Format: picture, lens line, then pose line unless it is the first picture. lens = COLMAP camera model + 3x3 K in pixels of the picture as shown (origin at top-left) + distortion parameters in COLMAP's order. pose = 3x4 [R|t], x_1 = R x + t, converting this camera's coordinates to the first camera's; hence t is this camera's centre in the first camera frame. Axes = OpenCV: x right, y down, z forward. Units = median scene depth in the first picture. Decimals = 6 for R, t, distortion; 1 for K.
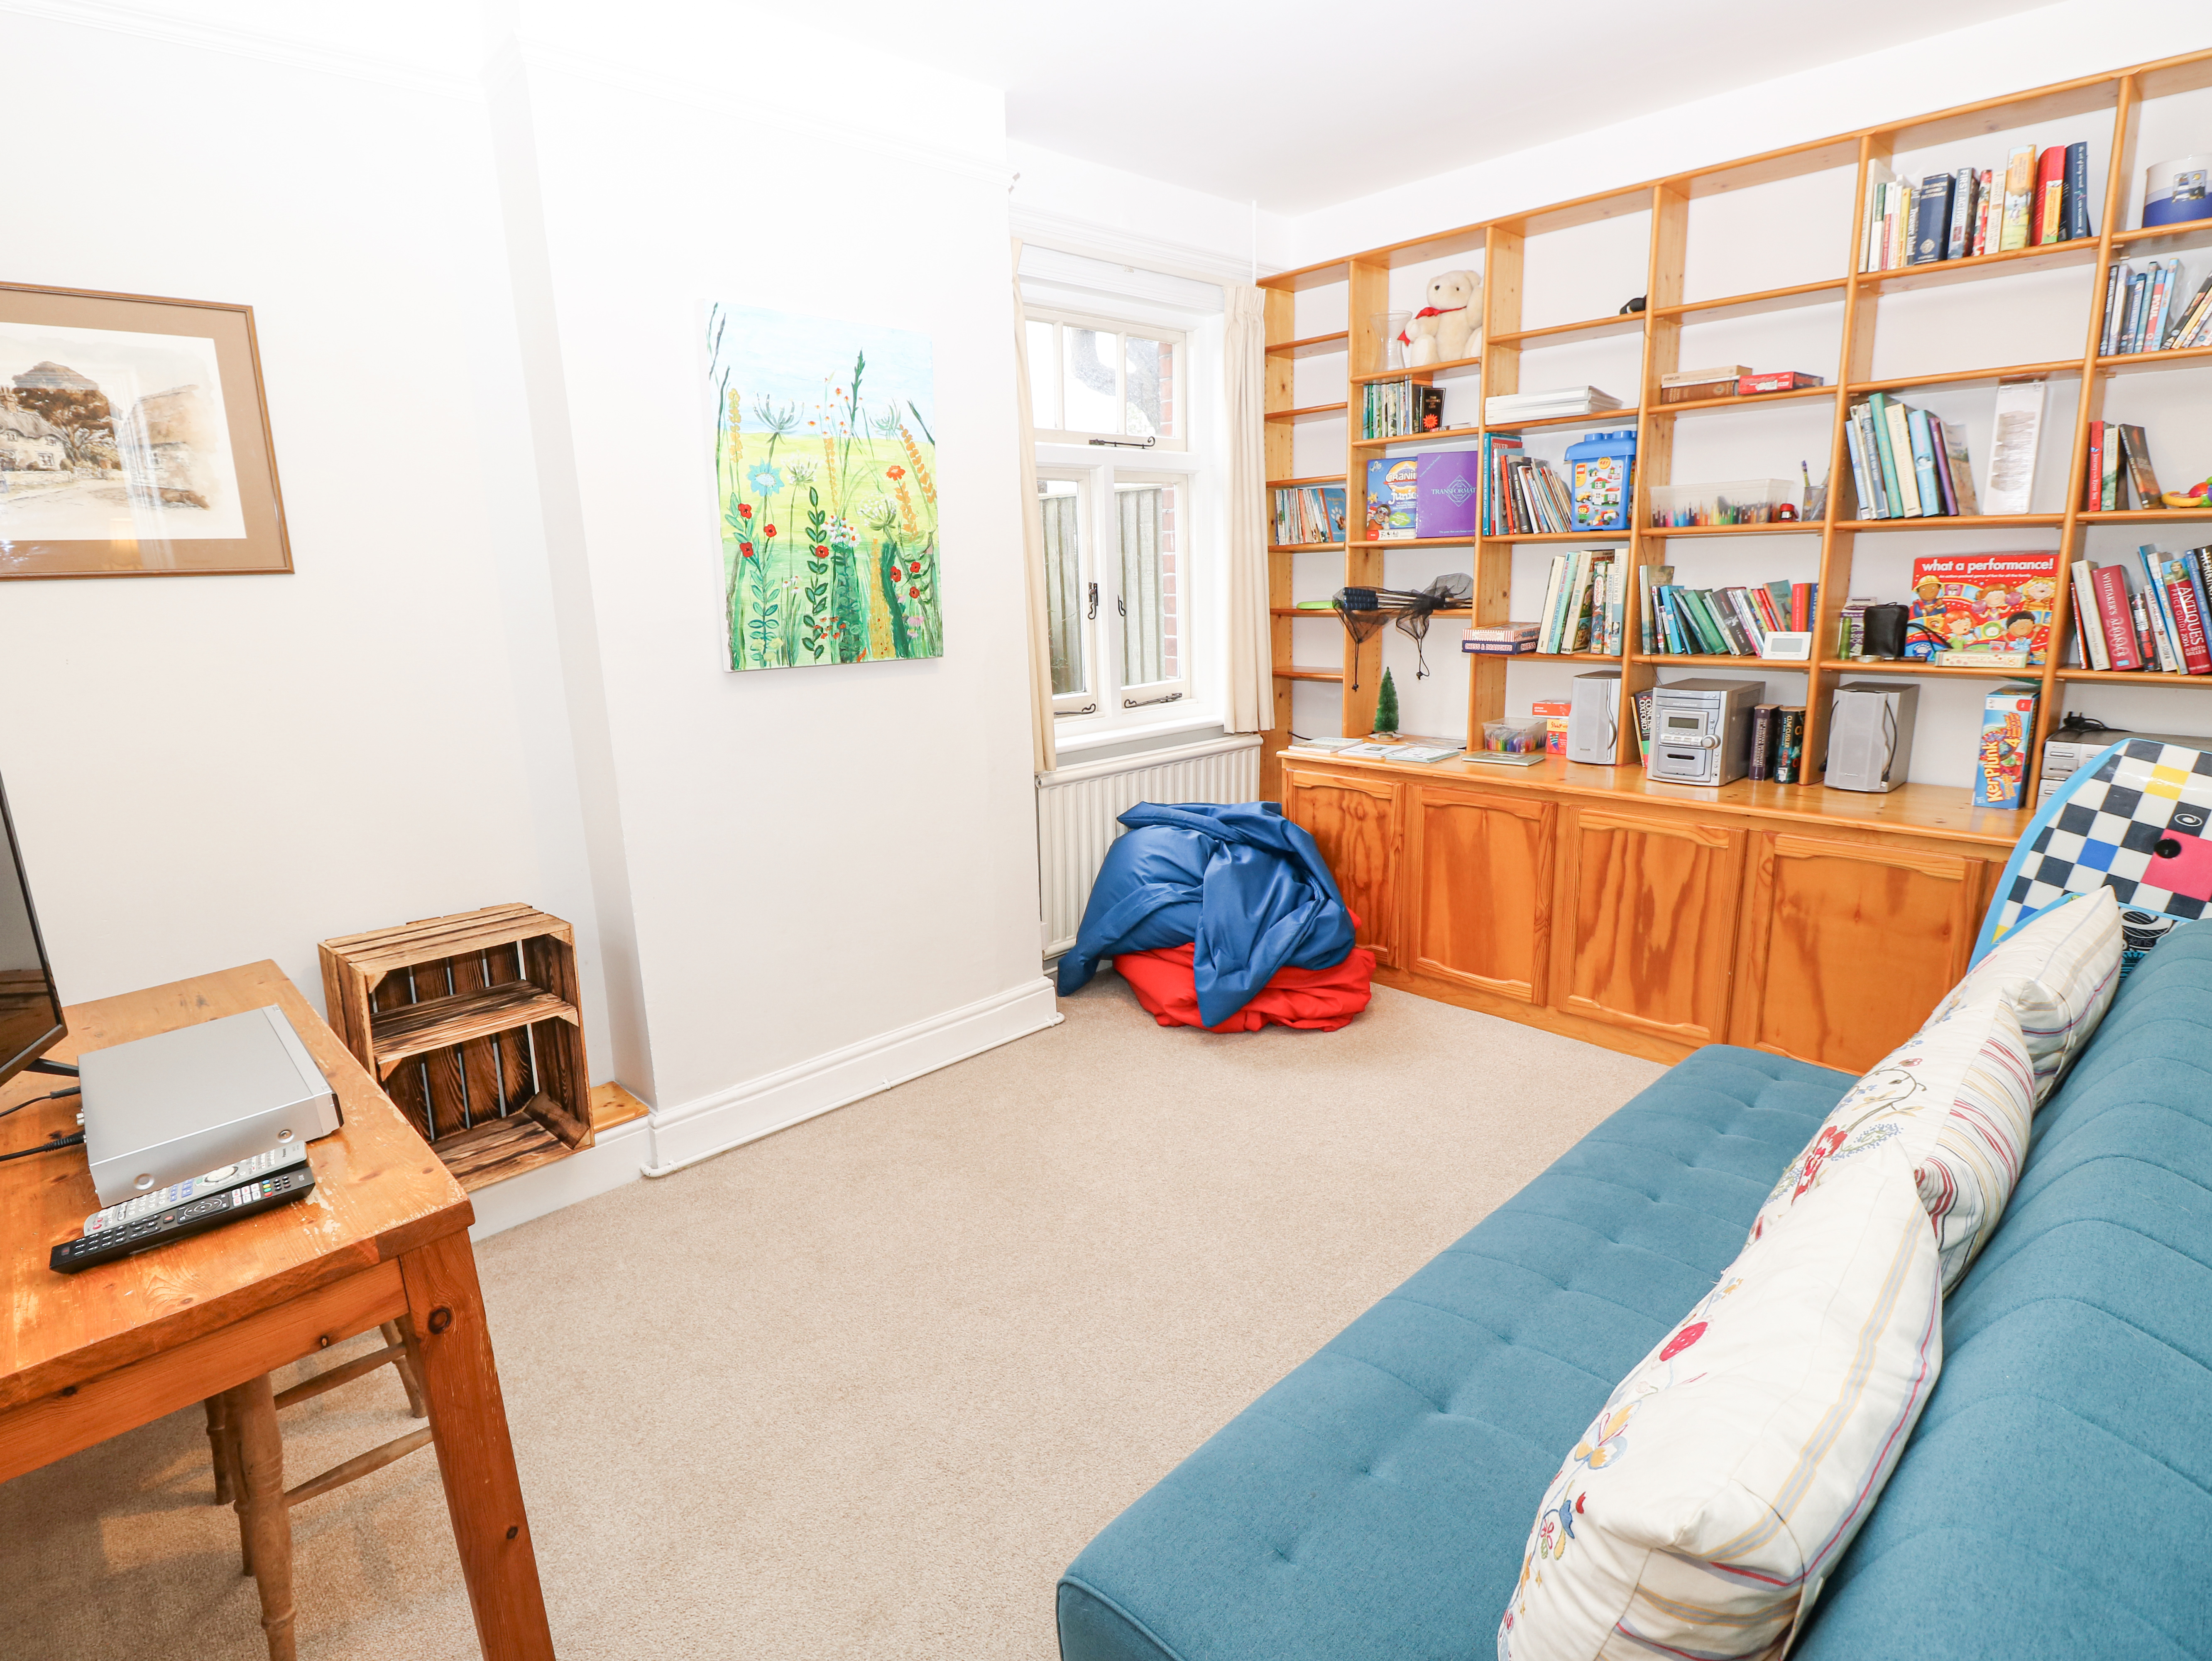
lens RADIAL K [[1155.0, 0, 1105.5], [0, 1155.0, 826.2], [0, 0, 1]] dist [0.002842, -0.017261]
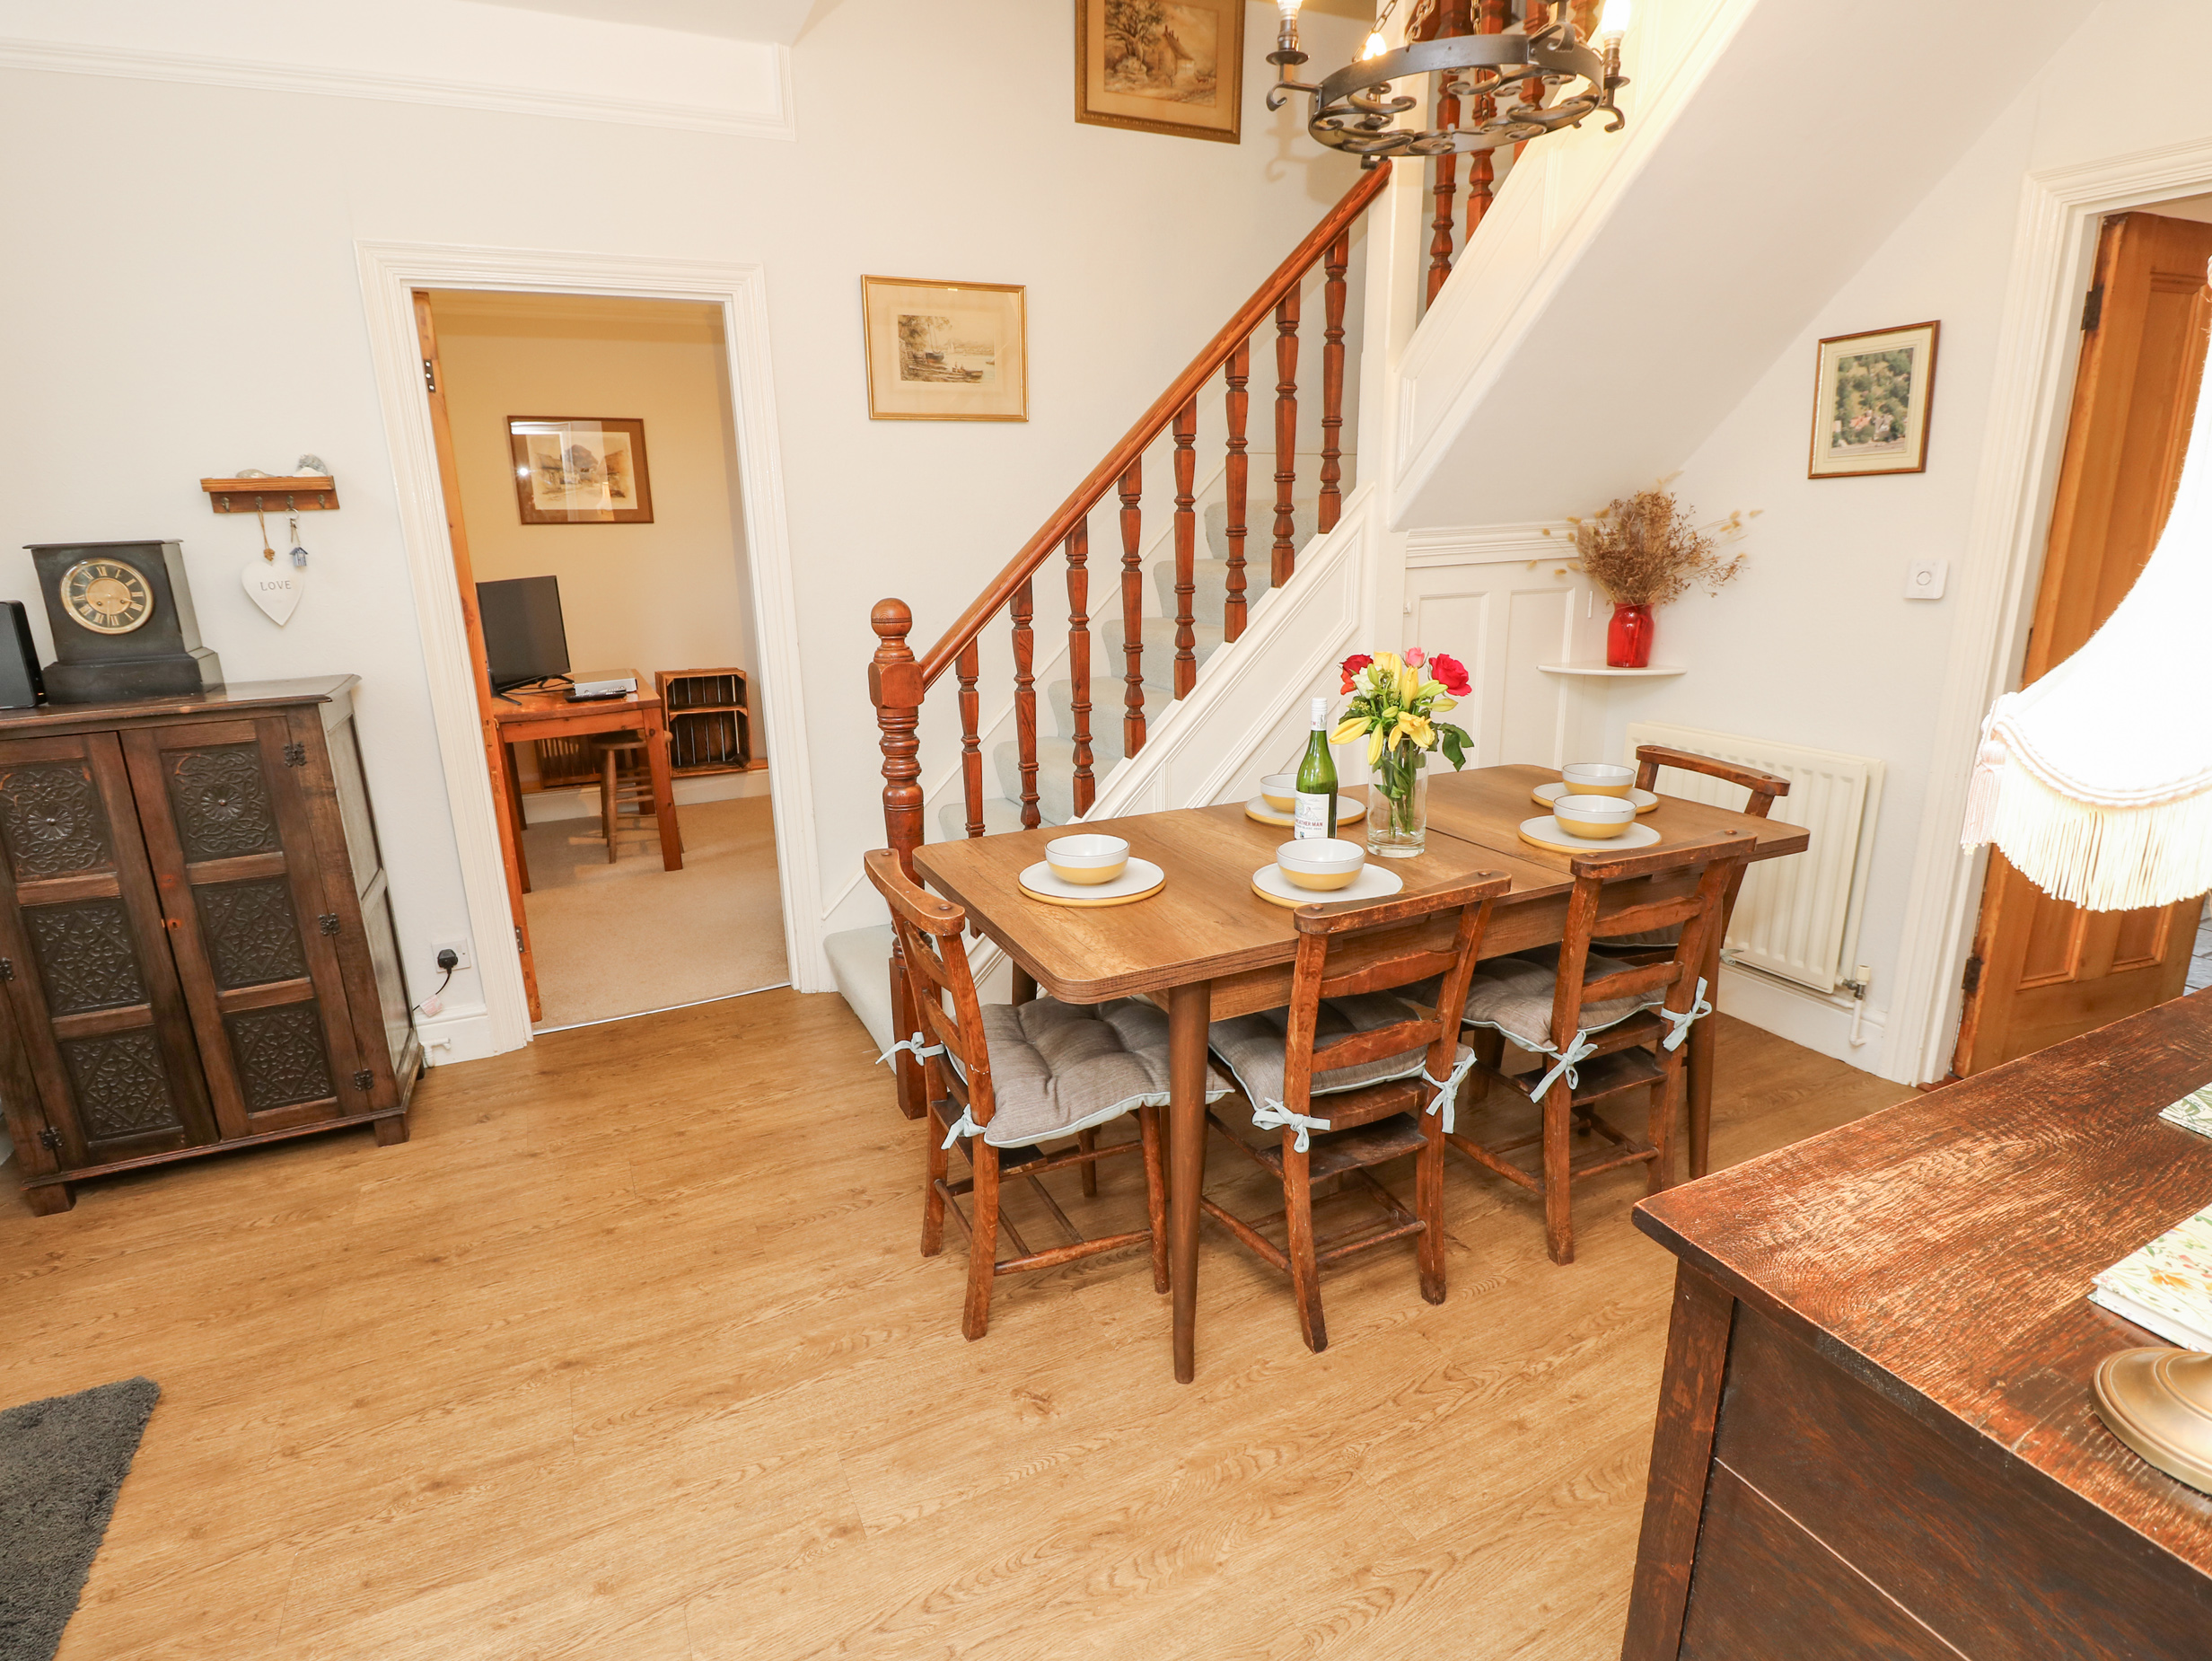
lens RADIAL K [[1154.9, 0, 1105.5], [0, 1154.9, 826.2], [0, 0, 1]] dist [0.002842, -0.017261]
pose [[0.951046, 0.091896, -0.295069, 1.078971], [-0.077088, 0.995128, 0.061455, 0.214061], [0.299279, -0.035701, 0.953497, -1.180860]]
